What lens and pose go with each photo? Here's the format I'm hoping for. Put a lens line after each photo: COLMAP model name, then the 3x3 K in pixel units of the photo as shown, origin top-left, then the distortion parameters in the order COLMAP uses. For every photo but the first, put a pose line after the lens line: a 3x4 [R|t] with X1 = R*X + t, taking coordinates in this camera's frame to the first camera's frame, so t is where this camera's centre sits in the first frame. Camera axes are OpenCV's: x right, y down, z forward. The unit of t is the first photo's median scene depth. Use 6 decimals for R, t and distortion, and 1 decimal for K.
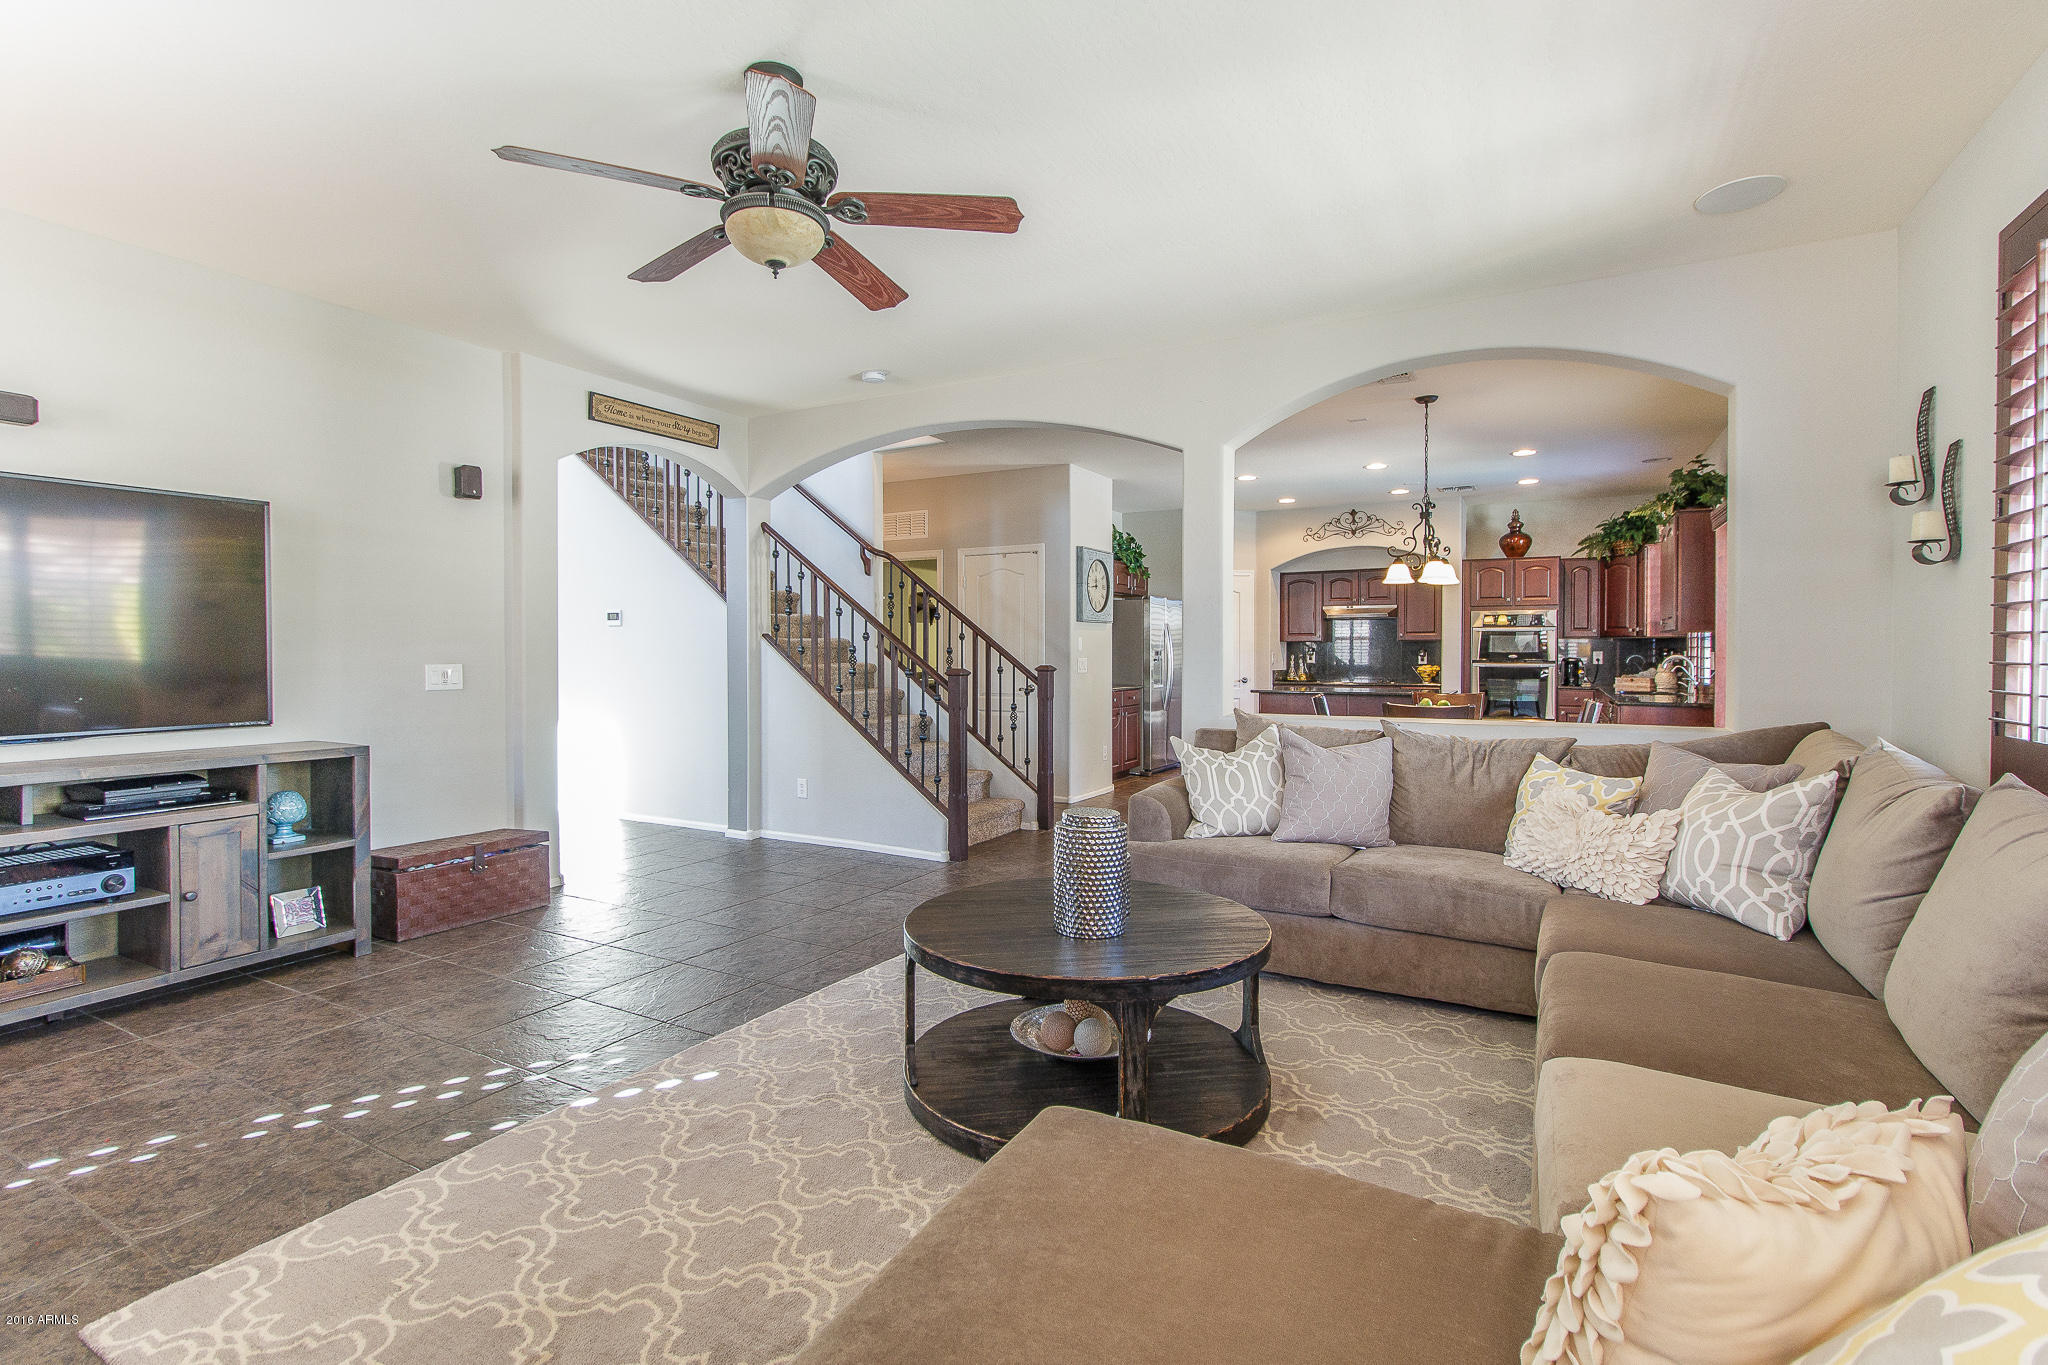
lens RADIAL K [[949.2, 0, 1019.5], [0, 949.2, 669.9], [0, 0, 1]] dist [0.004435, -0.000274]
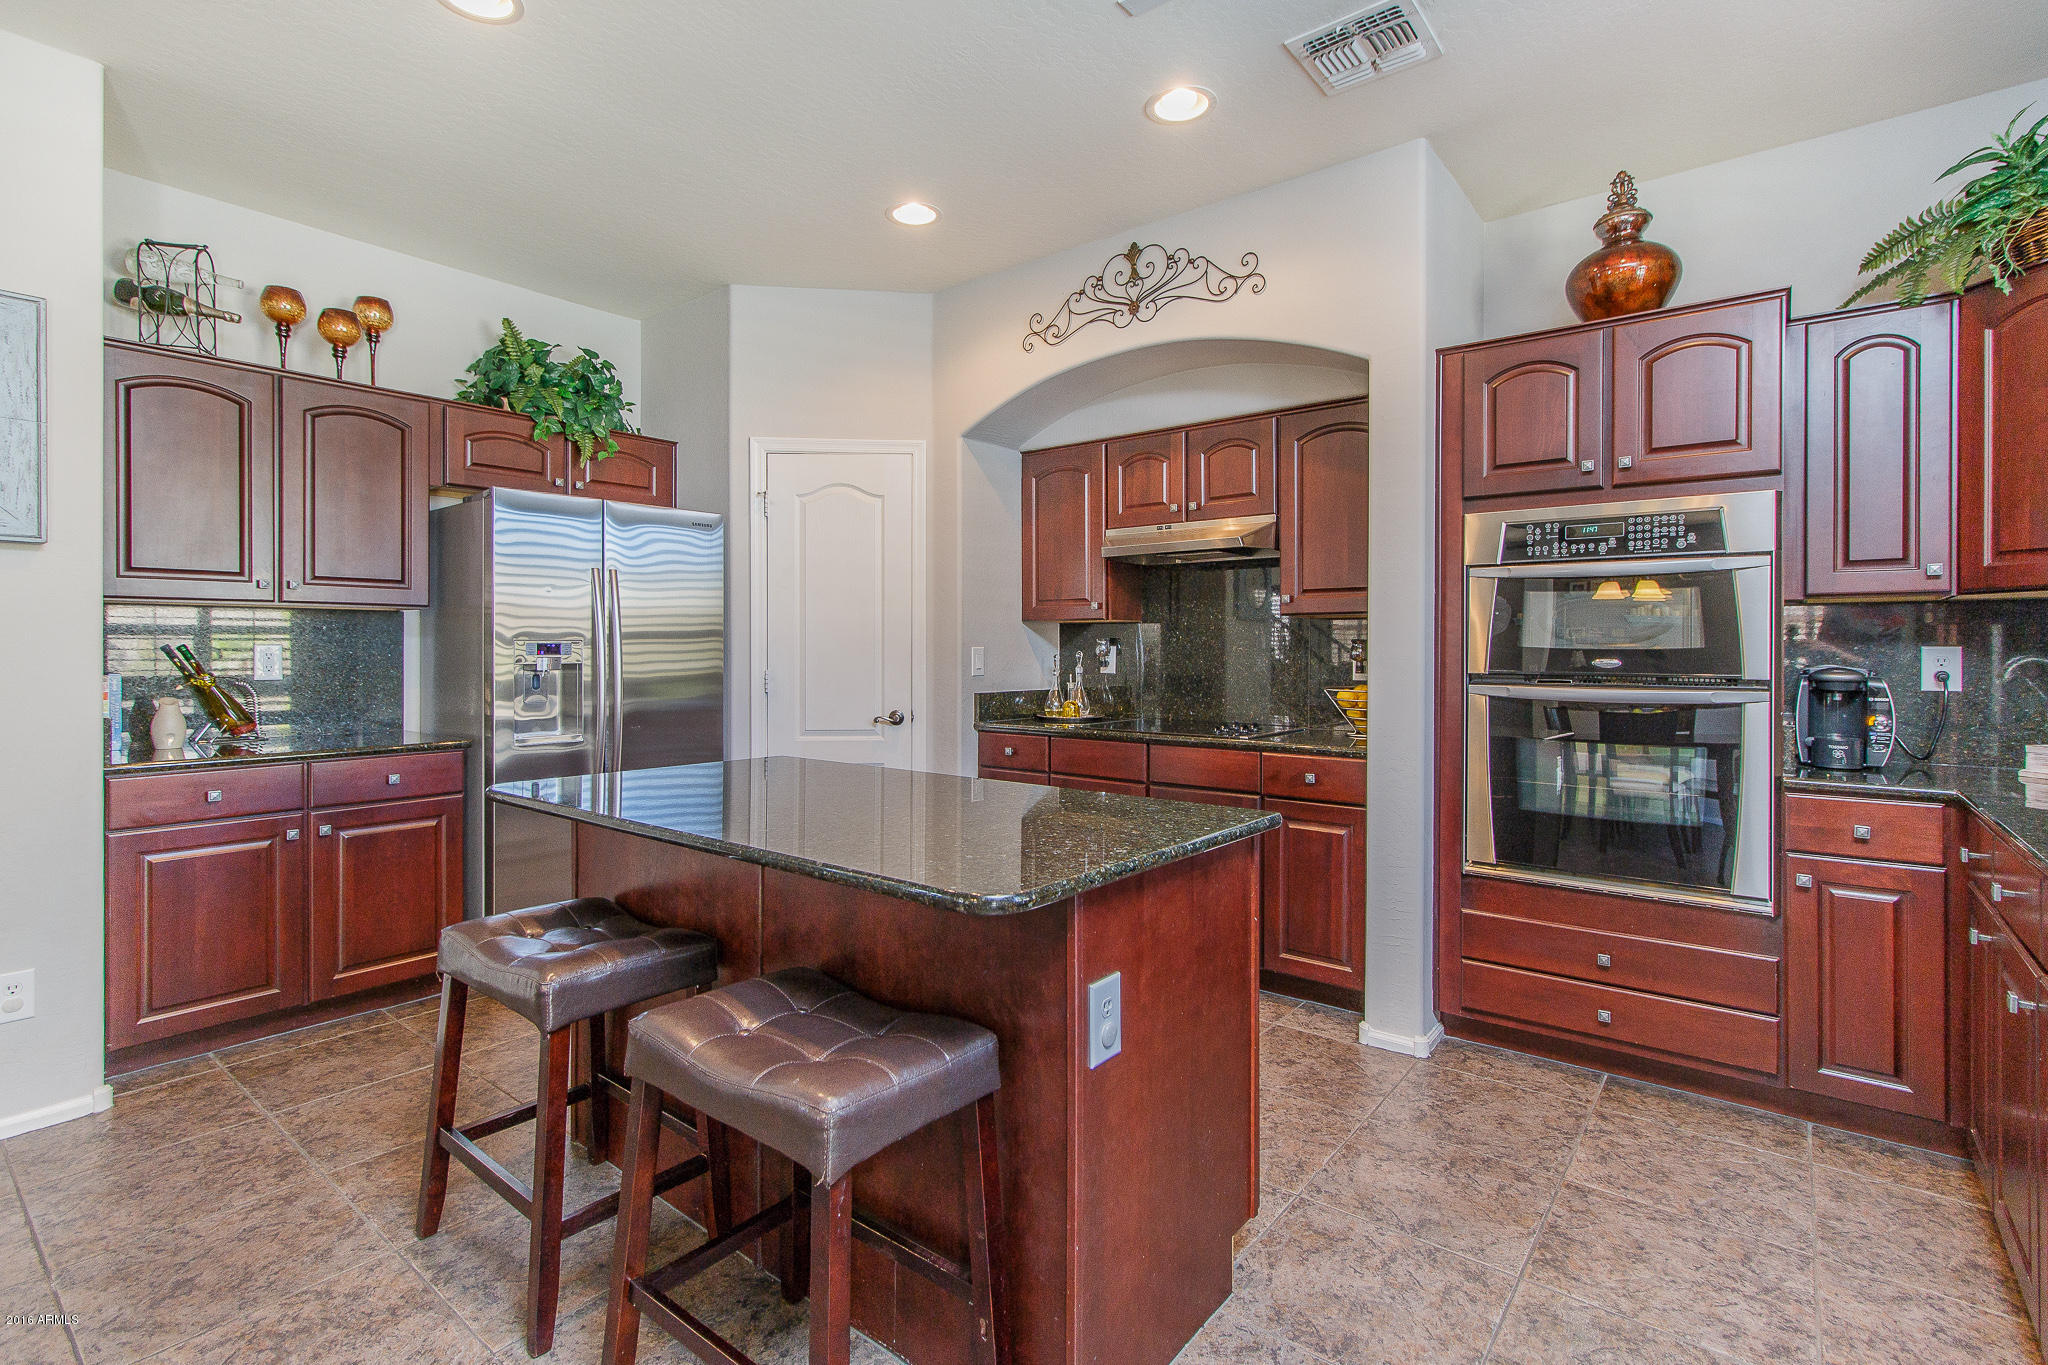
lens RADIAL K [[949.2, 0, 1016.7], [0, 949.2, 661.1], [0, 0, 1]] dist [0.004435, -0.000274]
pose [[0.985726, 0.005336, -0.168275, 0.387861], [-0.006512, 0.999958, -0.006434, -0.011684], [0.168234, 0.007438, 0.985719, 0.678926]]
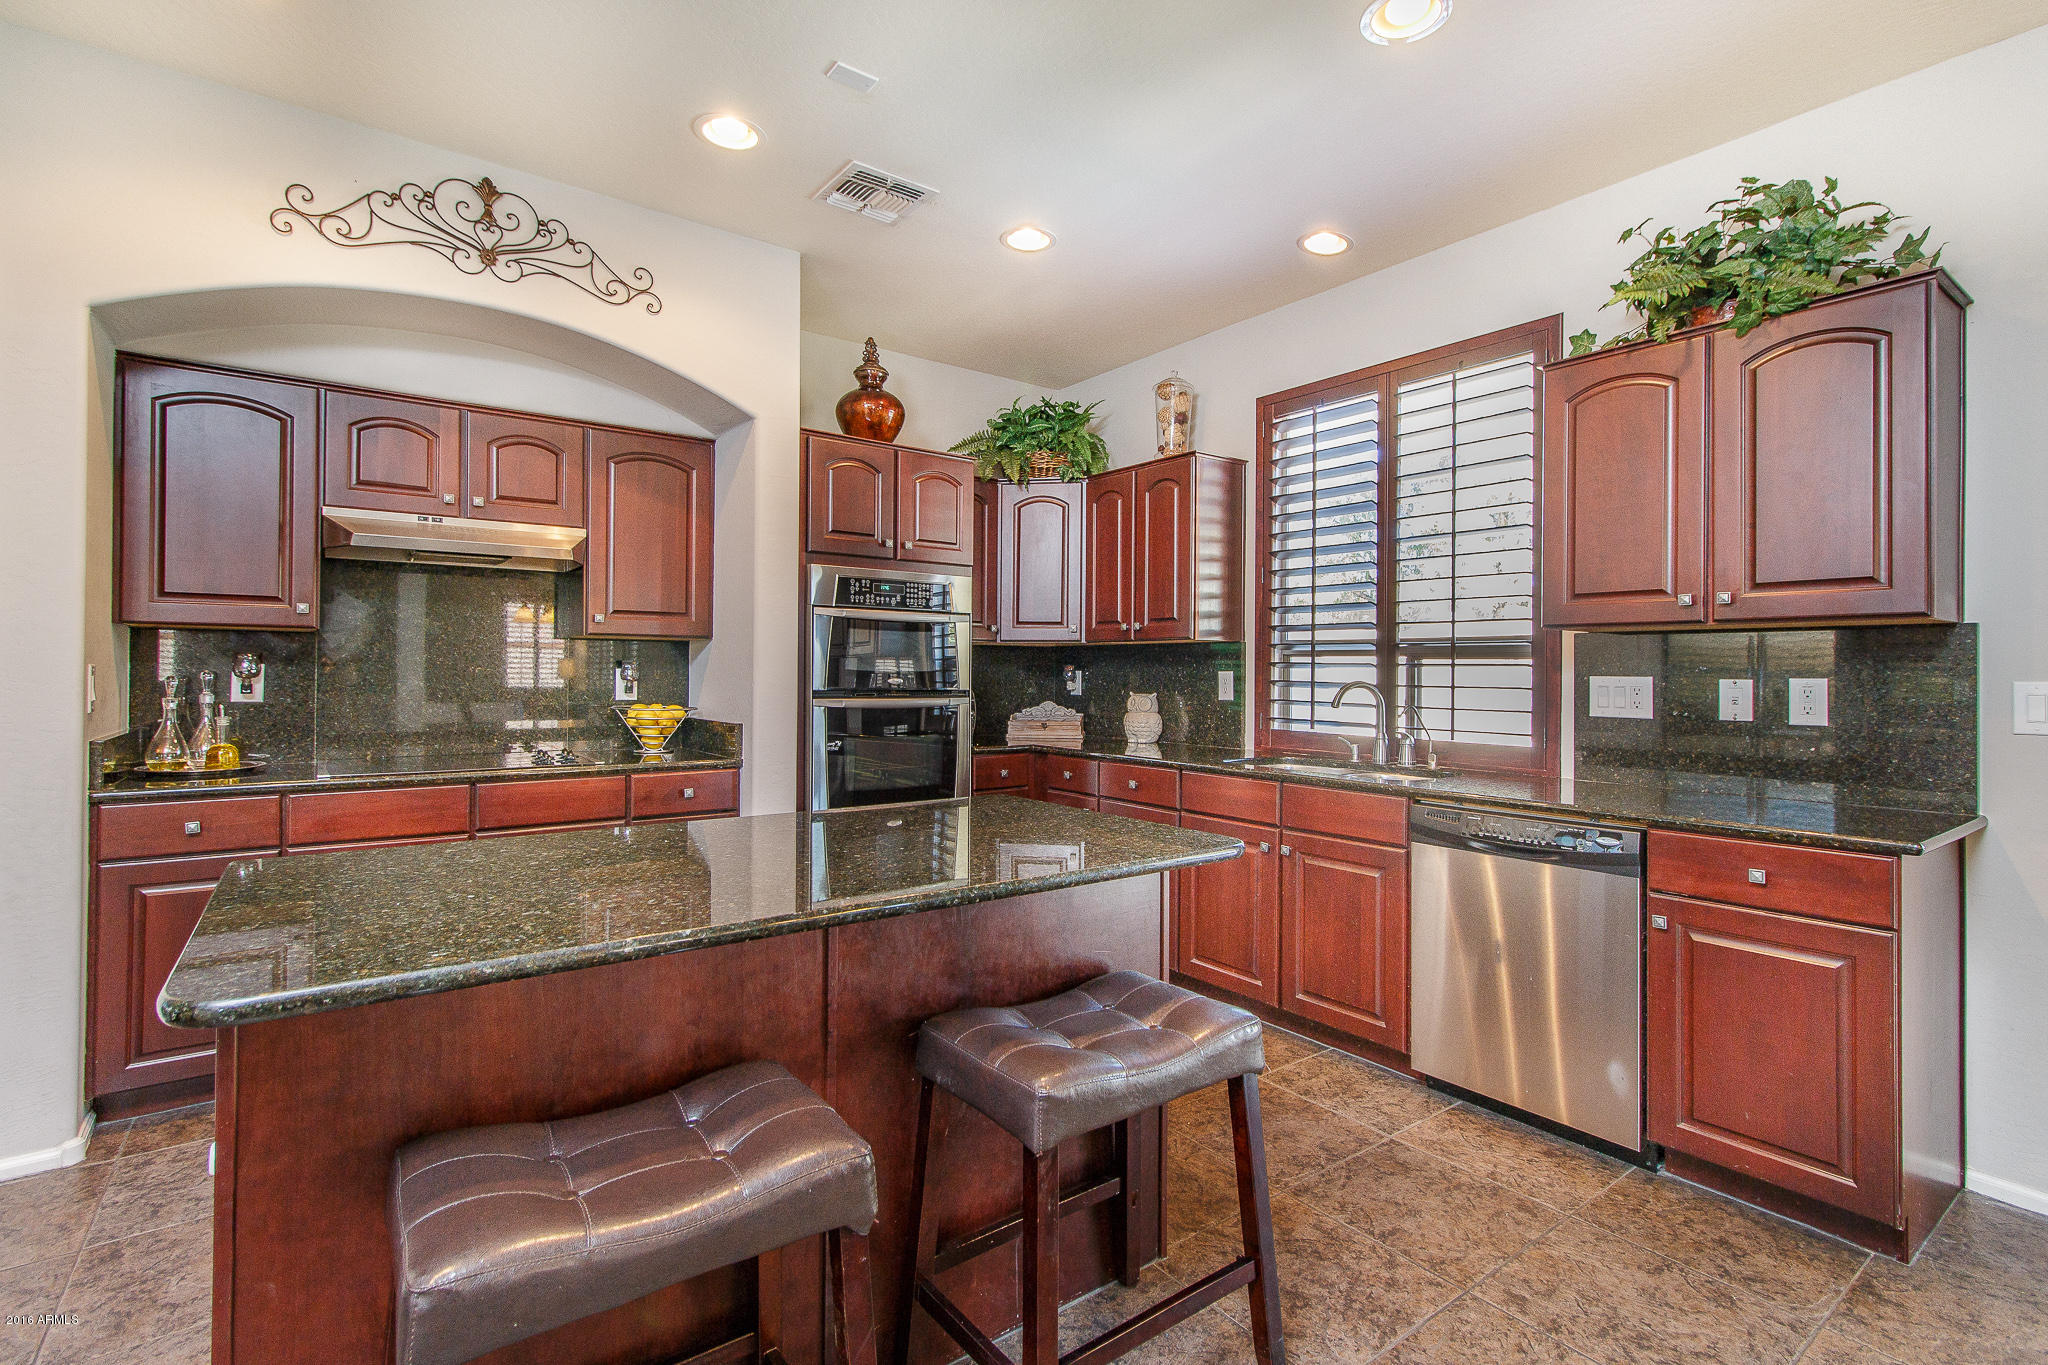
lens RADIAL K [[949.2, 0, 1012.6], [0, 949.2, 668.3], [0, 0, 1]] dist [0.004435, -0.000274]
pose [[0.412069, 0.002434, 0.911150, 0.160290], [0.006089, 0.999967, -0.005425, -0.016995], [-0.911132, 0.007783, 0.412040, 0.771541]]
